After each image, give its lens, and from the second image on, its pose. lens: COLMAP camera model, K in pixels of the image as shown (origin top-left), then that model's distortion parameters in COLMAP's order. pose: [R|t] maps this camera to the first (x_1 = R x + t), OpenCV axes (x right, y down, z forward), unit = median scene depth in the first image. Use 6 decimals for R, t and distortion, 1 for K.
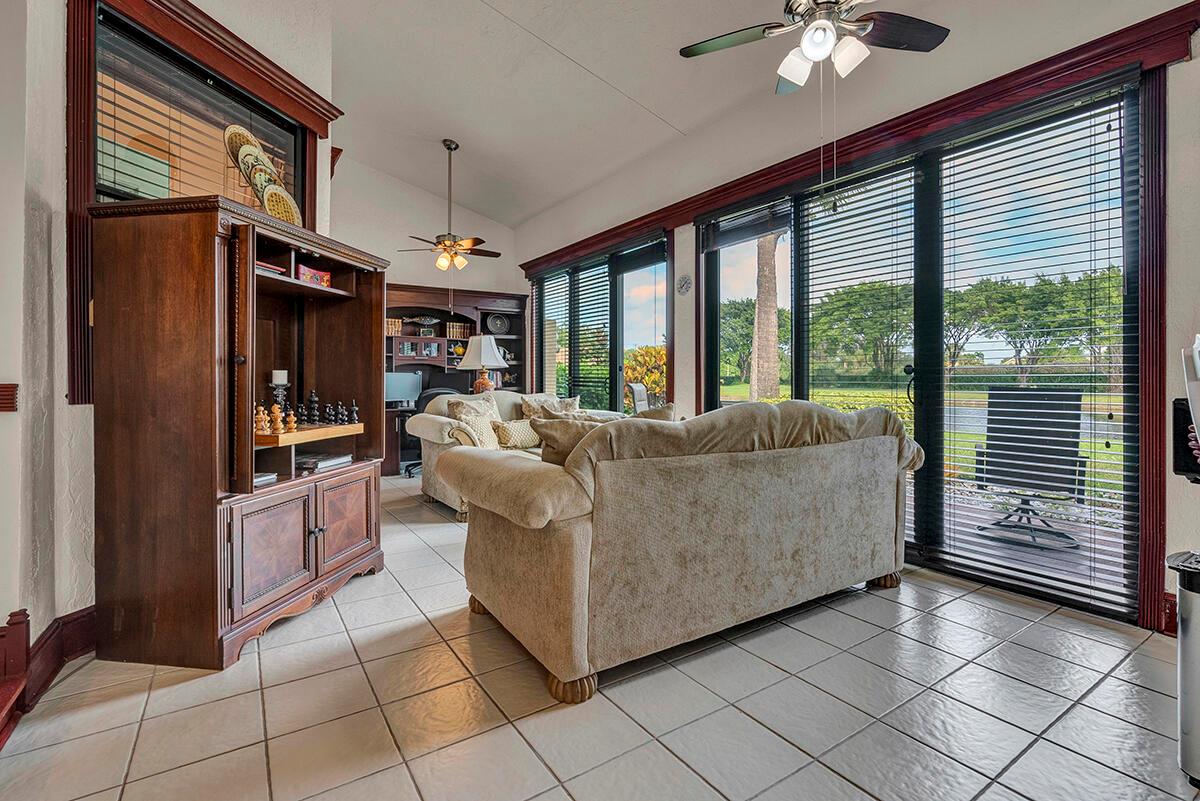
lens RADIAL K [[551.3, 0, 606.8], [0, 551.3, 381.2], [0, 0, 1]] dist [-0.011710, 0.004789]
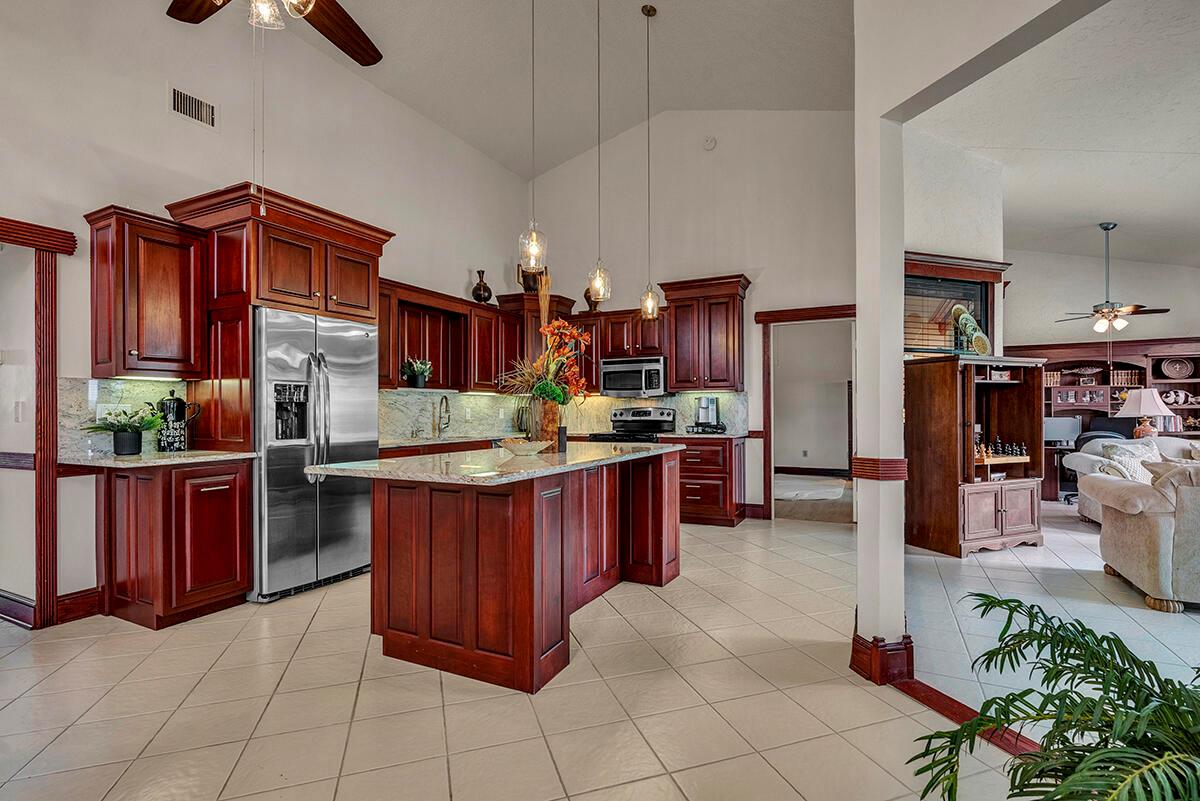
lens RADIAL K [[551.3, 0, 605.1], [0, 551.3, 408.2], [0, 0, 1]] dist [-0.011710, 0.004789]
pose [[0.490582, -0.003852, -0.871387, 0.218298], [0.001062, 0.999992, -0.003823, -0.037548], [0.871394, 0.000950, 0.490582, -0.541964]]
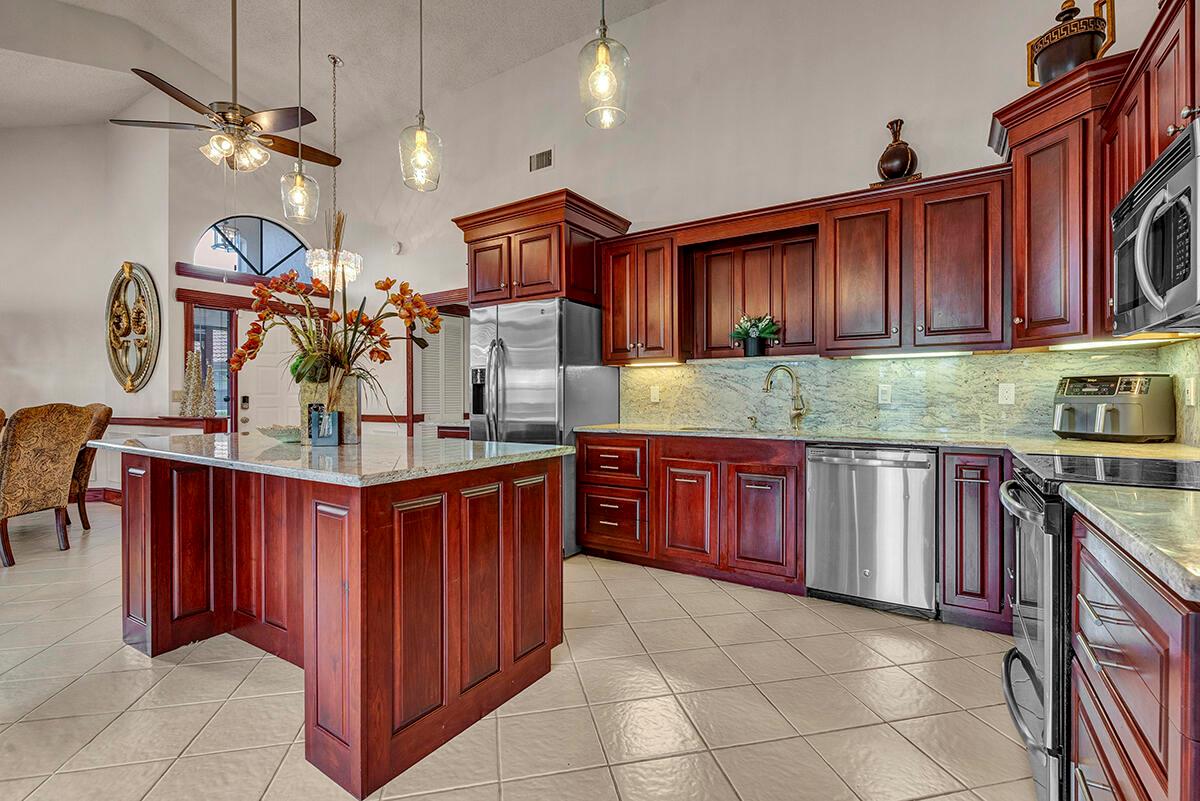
lens RADIAL K [[551.3, 0, 606.6], [0, 551.3, 398.9], [0, 0, 1]] dist [-0.011710, 0.004789]
pose [[-0.920510, 0.009764, -0.390597, -0.355589], [0.005778, 0.999919, 0.011379, -0.033817], [0.390676, 0.008218, -0.920491, 0.193739]]
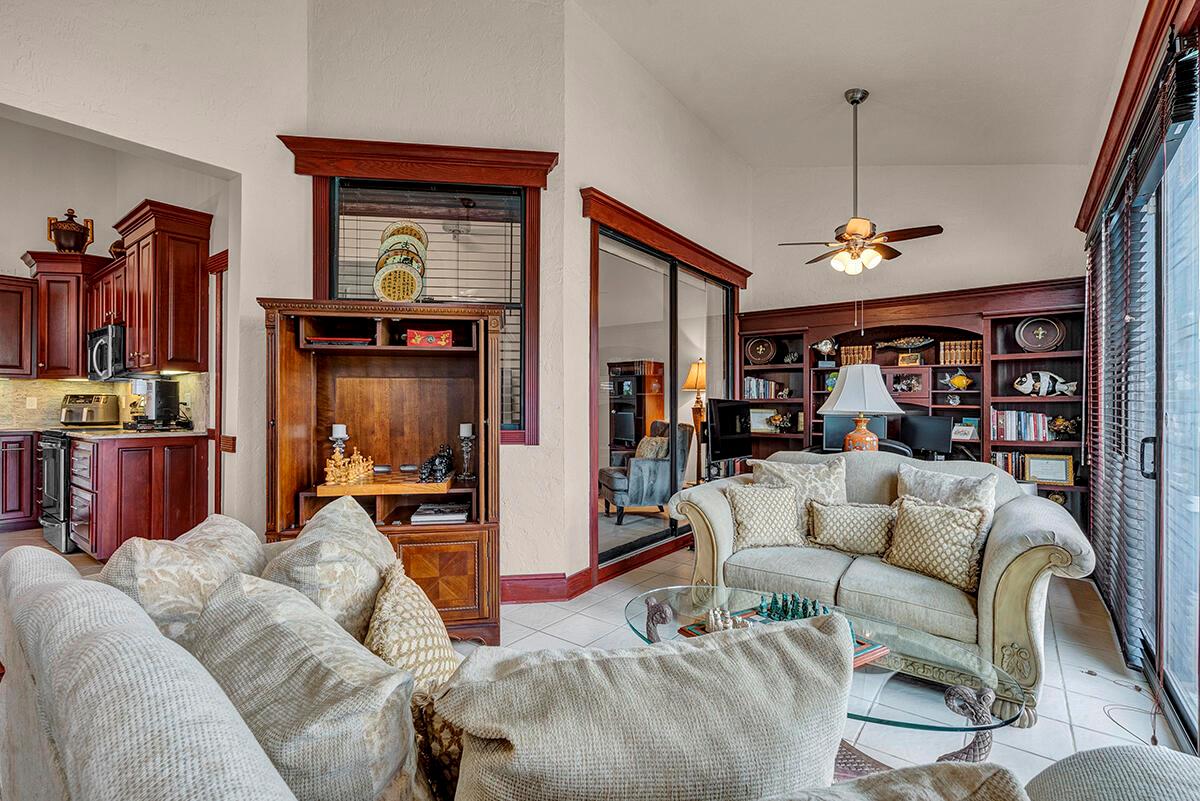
lens RADIAL K [[551.3, 0, 603.1], [0, 551.3, 401.9], [0, 0, 1]] dist [-0.011710, 0.004789]
pose [[0.314786, -0.004613, -0.949151, 0.295386], [-0.005926, 0.999959, -0.006826, -0.031660], [0.949144, 0.007773, 0.314746, 0.499177]]
